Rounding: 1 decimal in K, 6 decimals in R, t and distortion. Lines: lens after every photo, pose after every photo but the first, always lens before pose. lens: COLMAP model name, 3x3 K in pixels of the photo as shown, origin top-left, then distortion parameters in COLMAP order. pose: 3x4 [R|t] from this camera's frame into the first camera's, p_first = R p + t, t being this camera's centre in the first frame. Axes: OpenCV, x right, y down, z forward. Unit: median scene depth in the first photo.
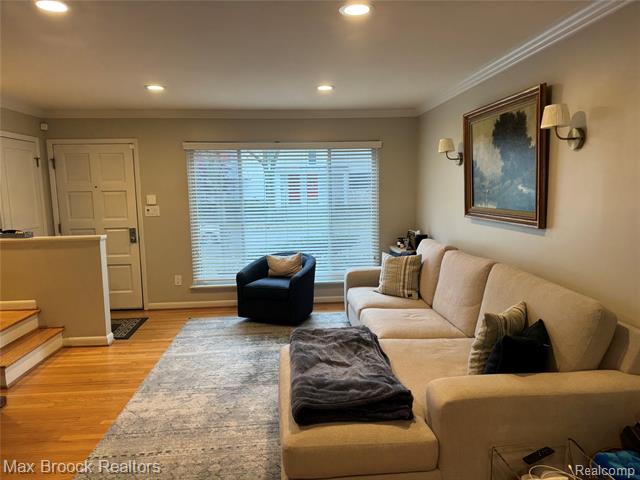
lens RADIAL K [[453.2, 0, 319.3], [0, 453.2, 239.3], [0, 0, 1]] dist [0.006410, -0.003031]
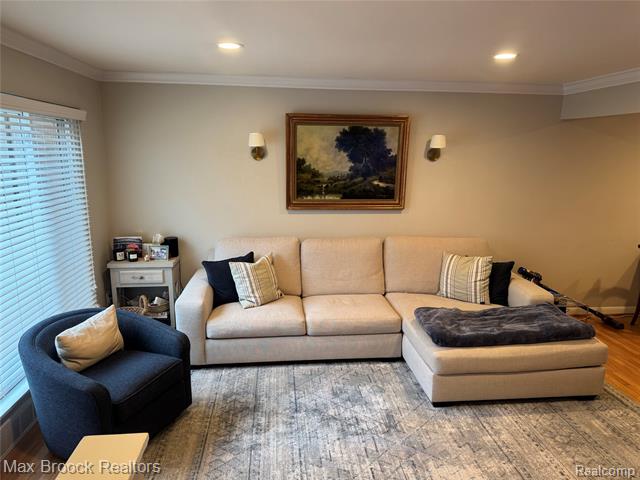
lens RADIAL K [[453.2, 0, 320.1], [0, 453.2, 240.0], [0, 0, 1]] dist [0.006410, -0.003031]
pose [[-0.032399, -0.163887, 0.985947, -0.971265], [0.107684, 0.980150, 0.166462, -0.192000], [-0.993657, 0.111564, -0.014108, 1.203766]]
